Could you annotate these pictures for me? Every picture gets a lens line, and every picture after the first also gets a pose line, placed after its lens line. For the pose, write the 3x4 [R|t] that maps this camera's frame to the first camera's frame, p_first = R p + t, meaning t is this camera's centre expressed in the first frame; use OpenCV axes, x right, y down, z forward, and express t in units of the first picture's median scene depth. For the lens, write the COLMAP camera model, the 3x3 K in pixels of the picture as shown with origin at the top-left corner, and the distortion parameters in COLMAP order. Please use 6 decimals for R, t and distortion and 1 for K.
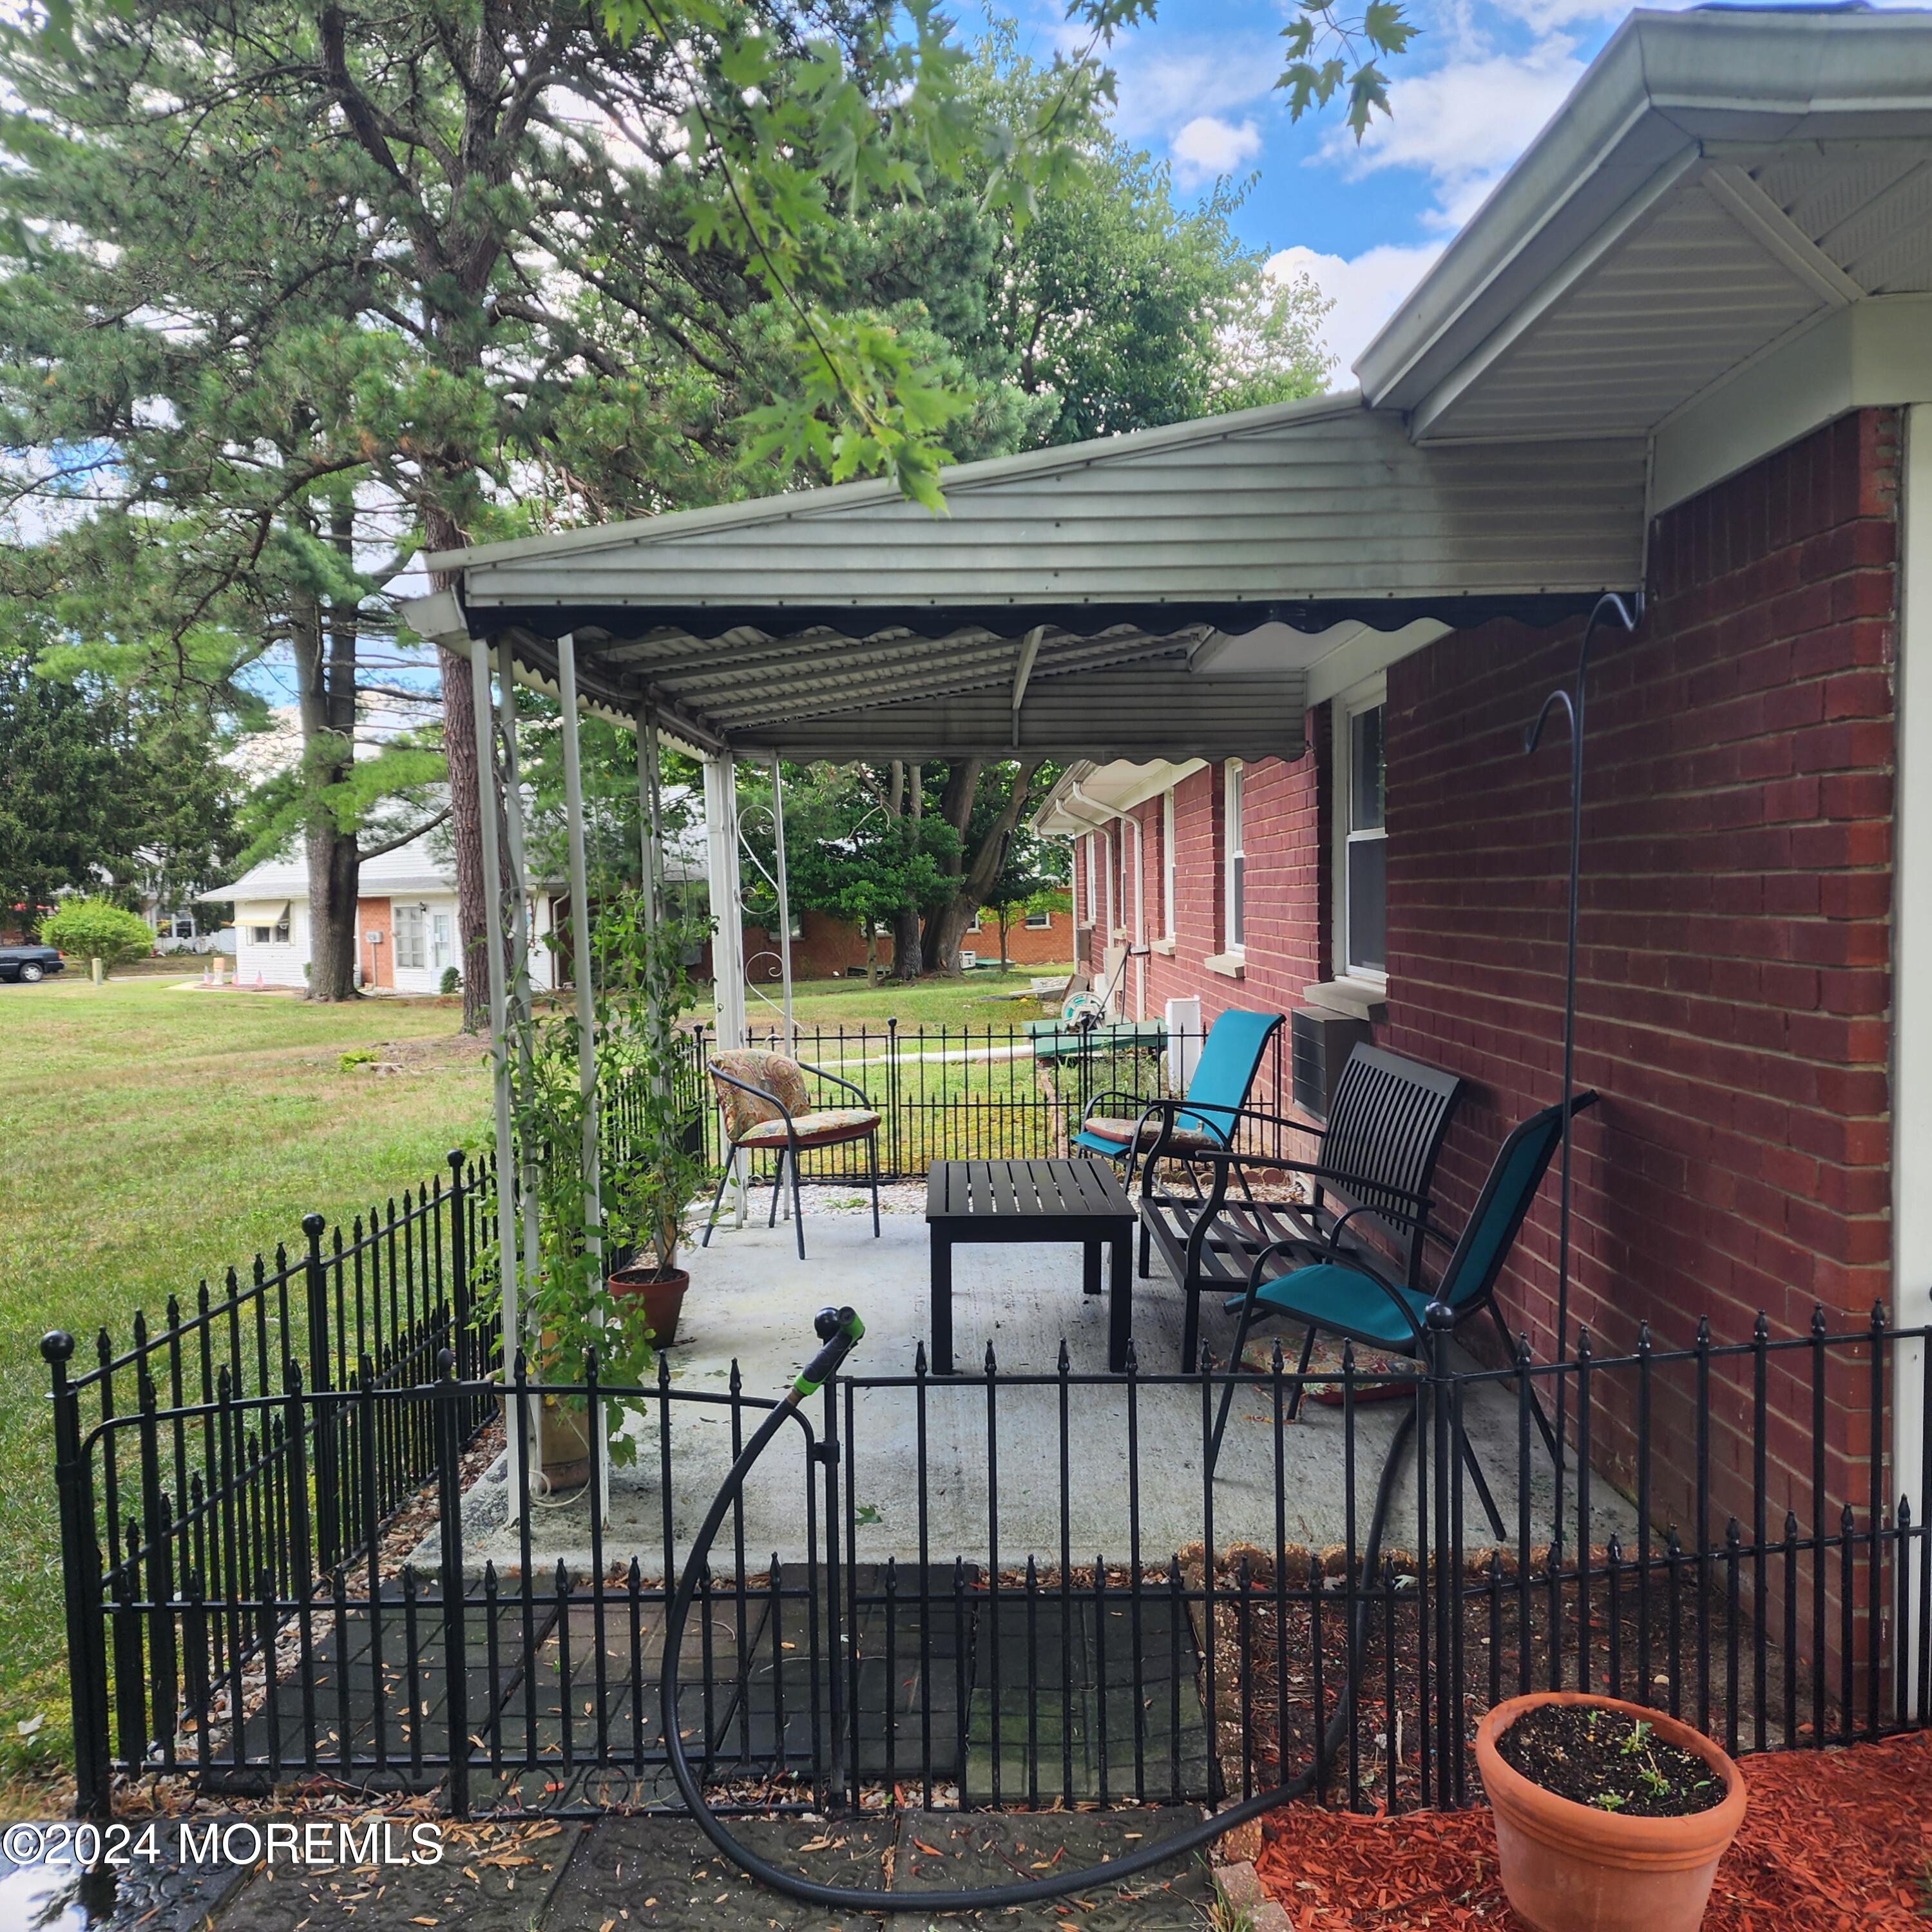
lens RADIAL K [[1732.2, 0, 961.9], [0, 1732.2, 982.0], [0, 0, 1]] dist [0.095427, -0.092932]
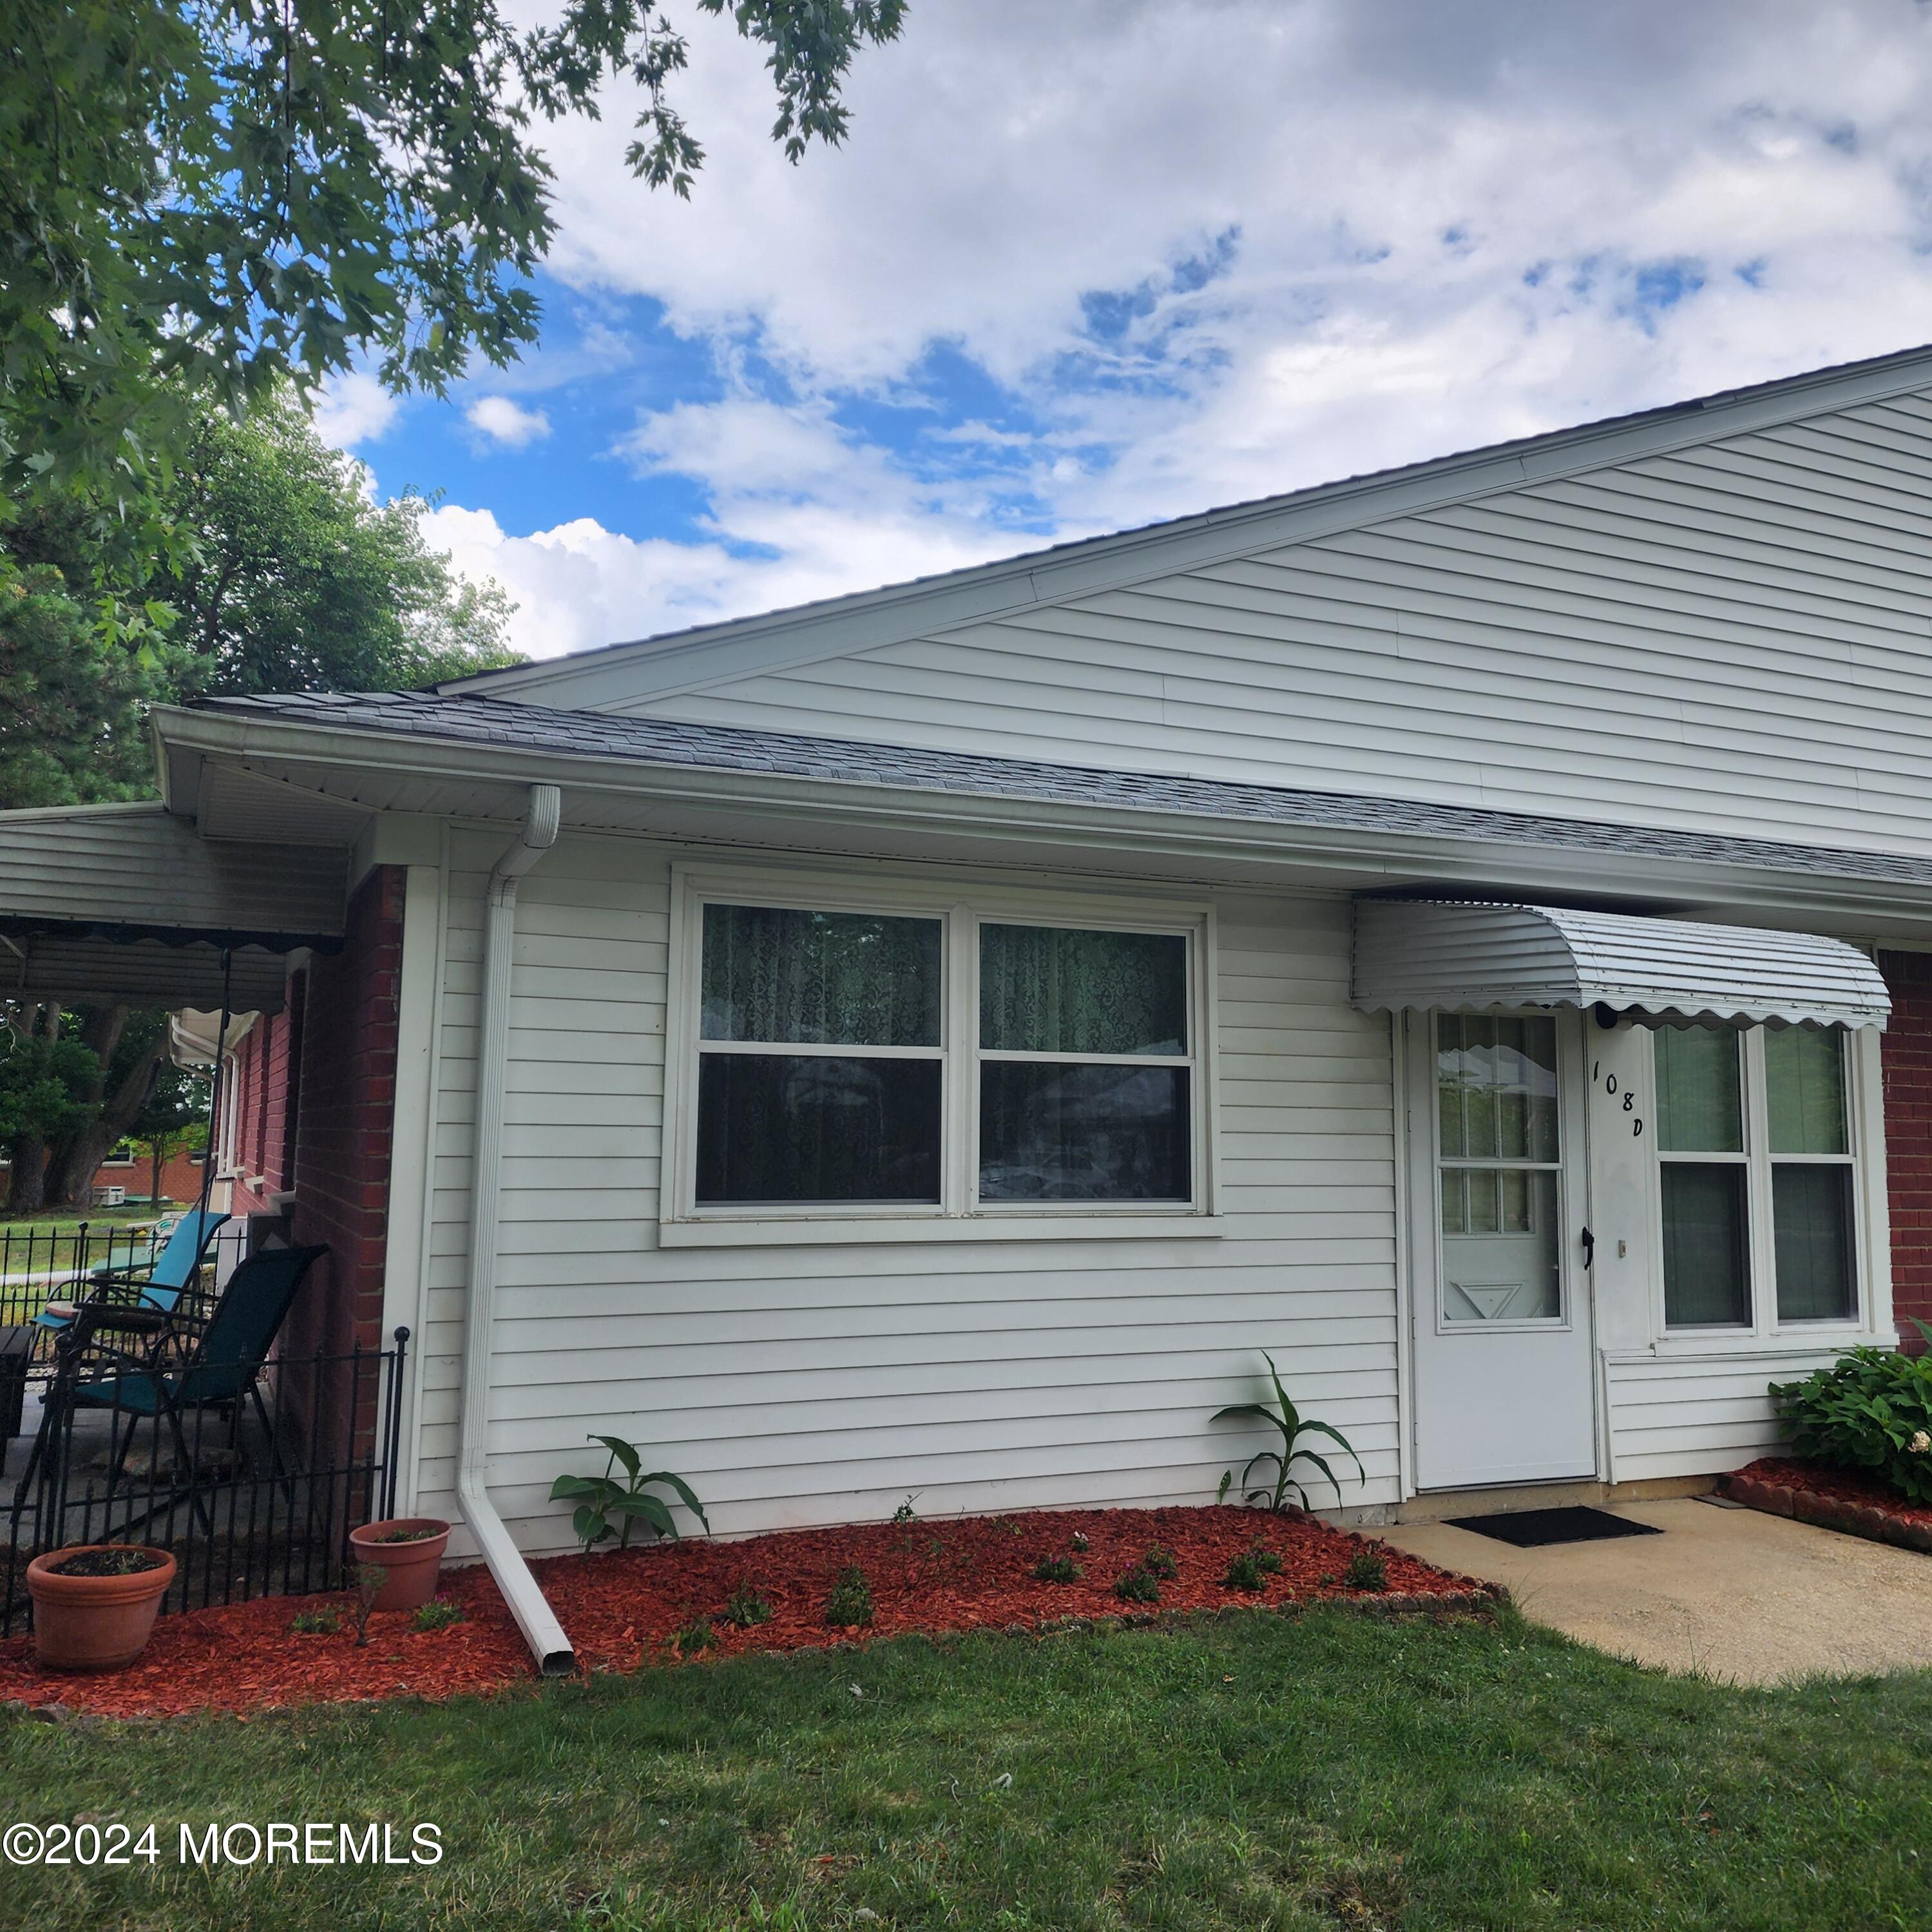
lens RADIAL K [[1740.9, 0, 967.5], [0, 1740.9, 951.0], [0, 0, 1]] dist [0.102436, -0.122048]
pose [[0.909198, 0.076205, 0.409330, 0.030315], [-0.010761, 0.987081, -0.159863, 0.006881], [-0.416224, 0.140942, 0.898272, -0.095932]]
